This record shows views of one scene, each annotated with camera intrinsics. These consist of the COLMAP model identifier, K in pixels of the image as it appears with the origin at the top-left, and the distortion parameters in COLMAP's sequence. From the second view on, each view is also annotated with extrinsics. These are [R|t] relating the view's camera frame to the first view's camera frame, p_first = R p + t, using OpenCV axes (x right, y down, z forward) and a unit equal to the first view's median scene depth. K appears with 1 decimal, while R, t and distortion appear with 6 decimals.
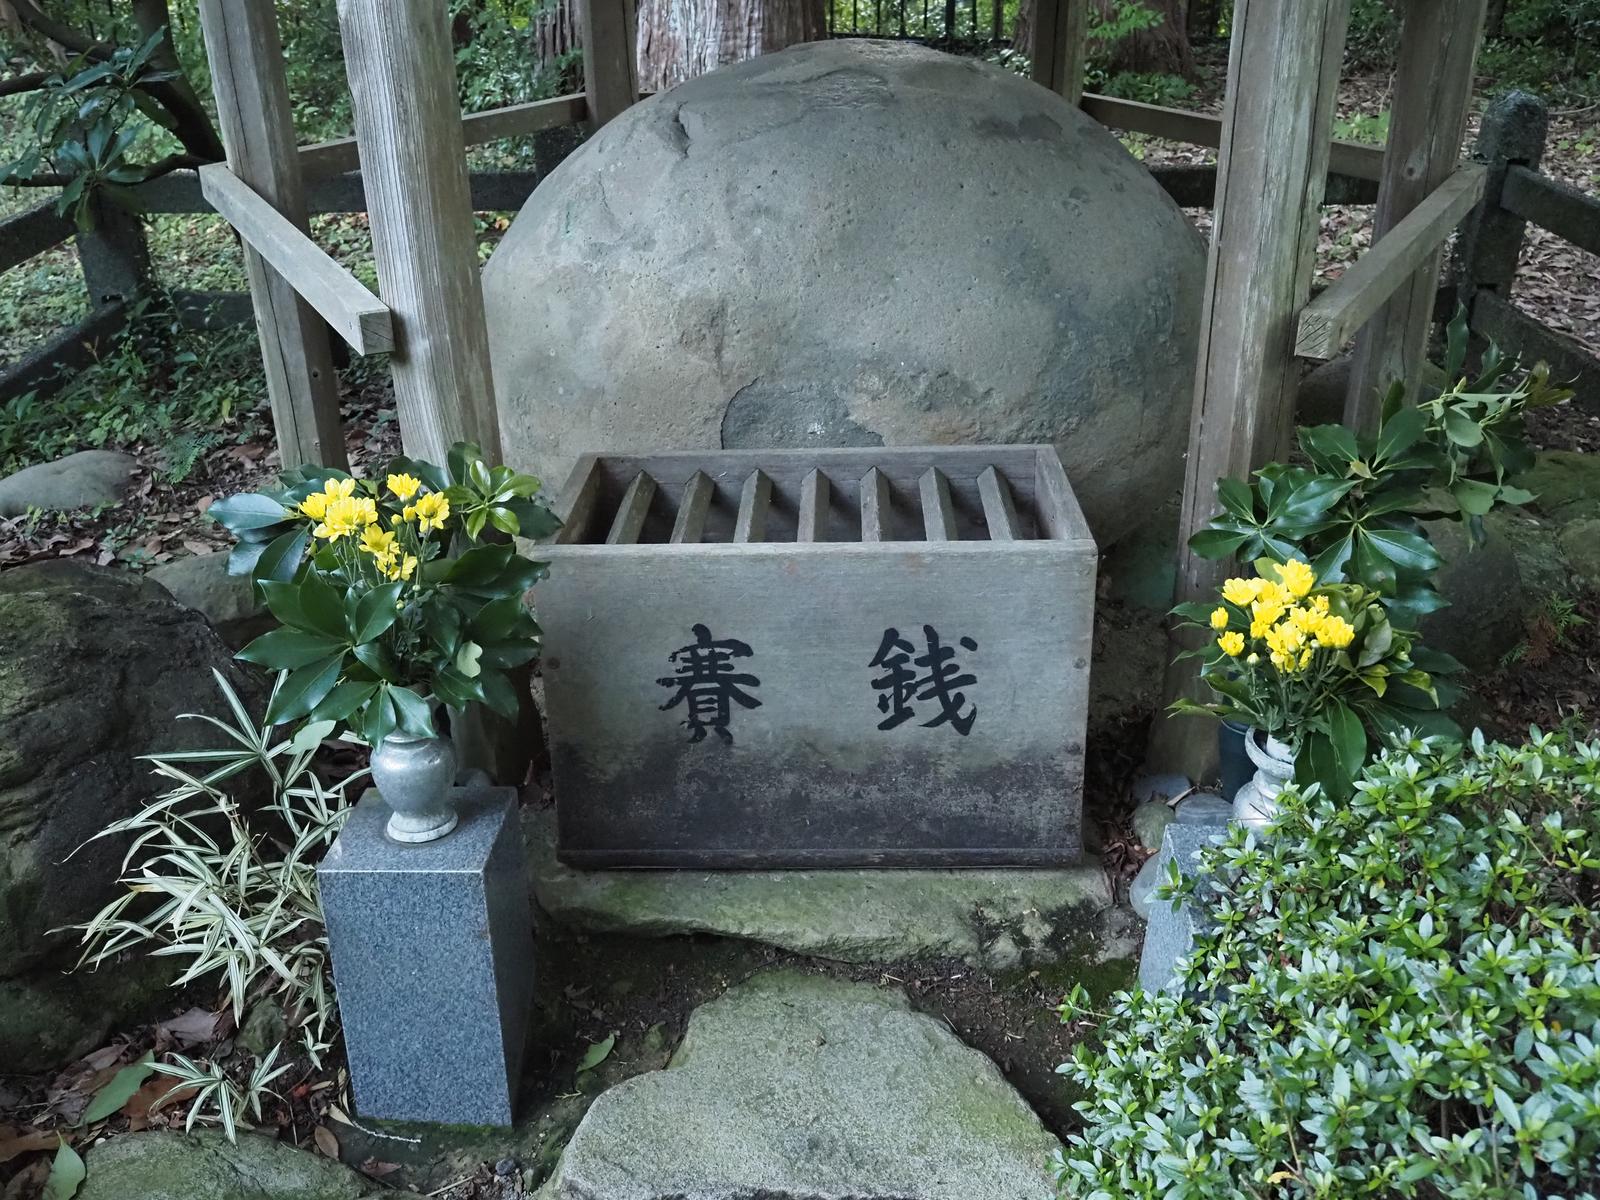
lens RADIAL K [[1423.0, 0, 803.8], [0, 1423.0, 602.2], [0, 0, 1]] dist [-0.000086, 0.000039]
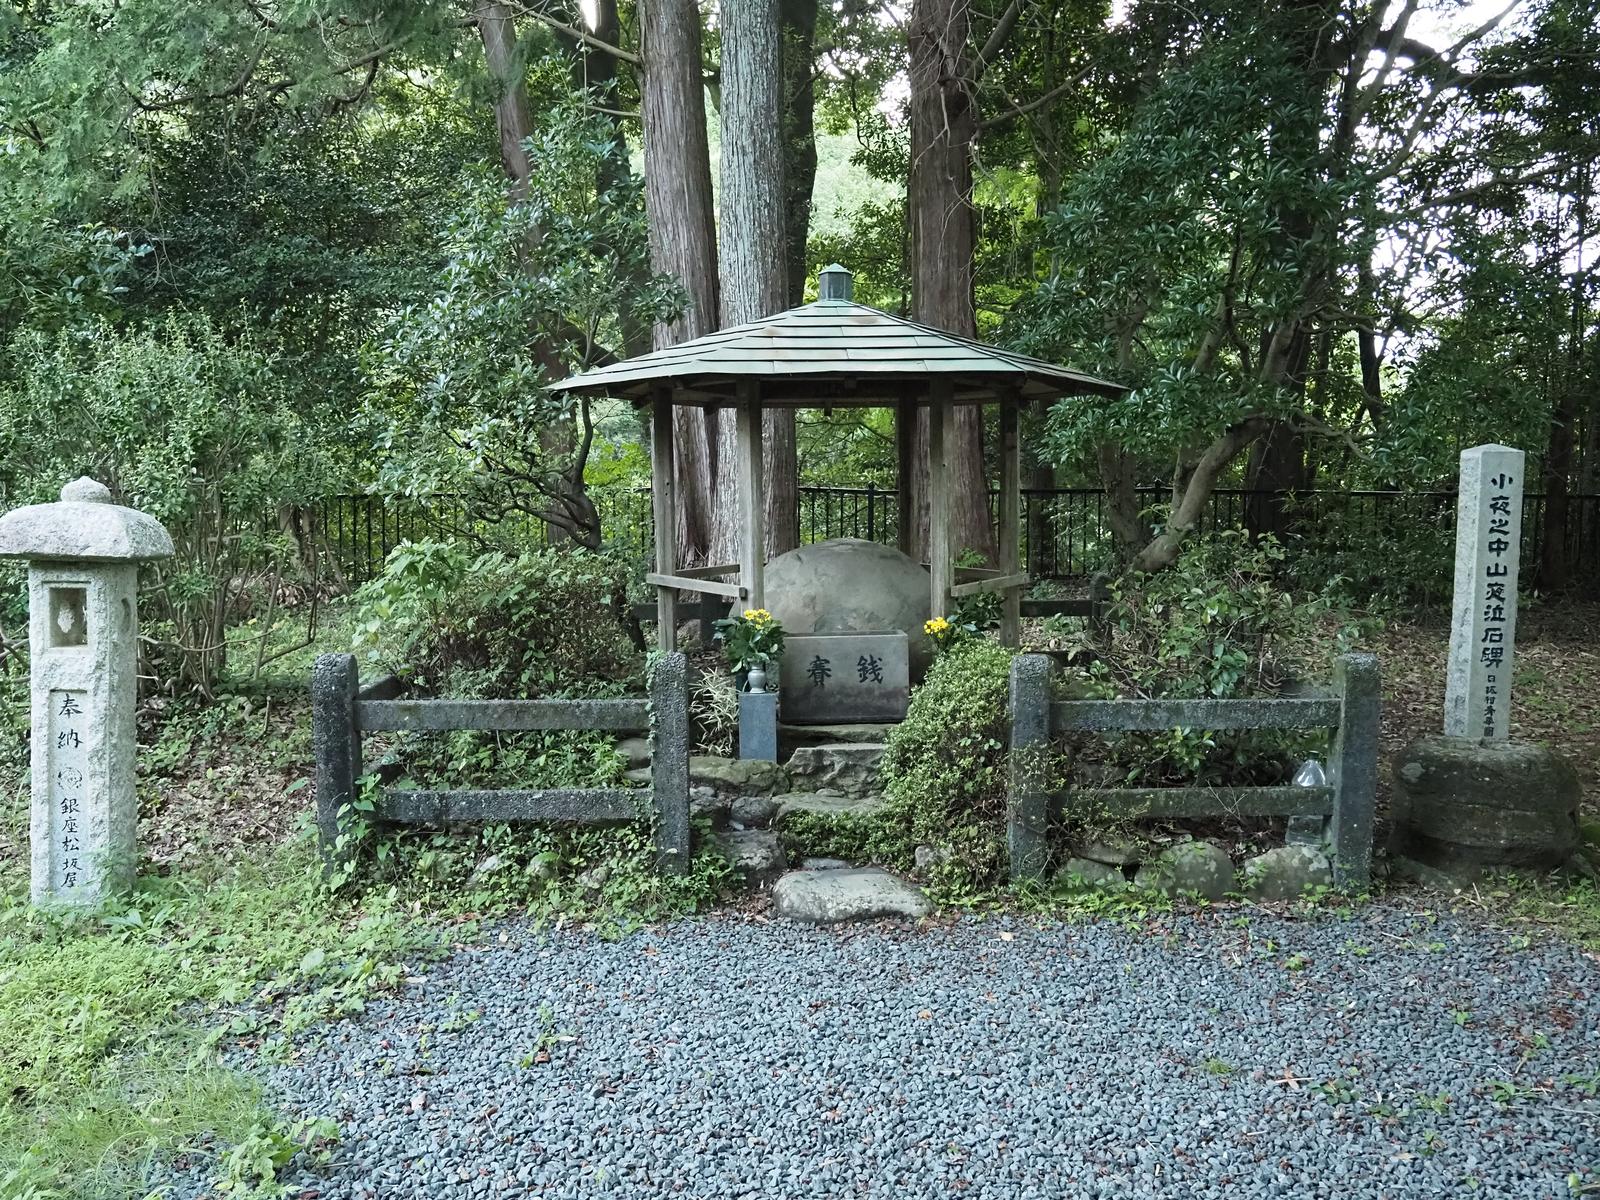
lens RADIAL K [[1357.9, 0, 801.6], [0, 1357.9, 604.1], [0, 0, 1]] dist [-0.011323, -0.009362]
pose [[0.998711, 0.006853, 0.050301, -0.325857], [0.011893, 0.931690, -0.363060, 1.348002], [-0.049353, 0.363190, 0.930407, -2.844435]]
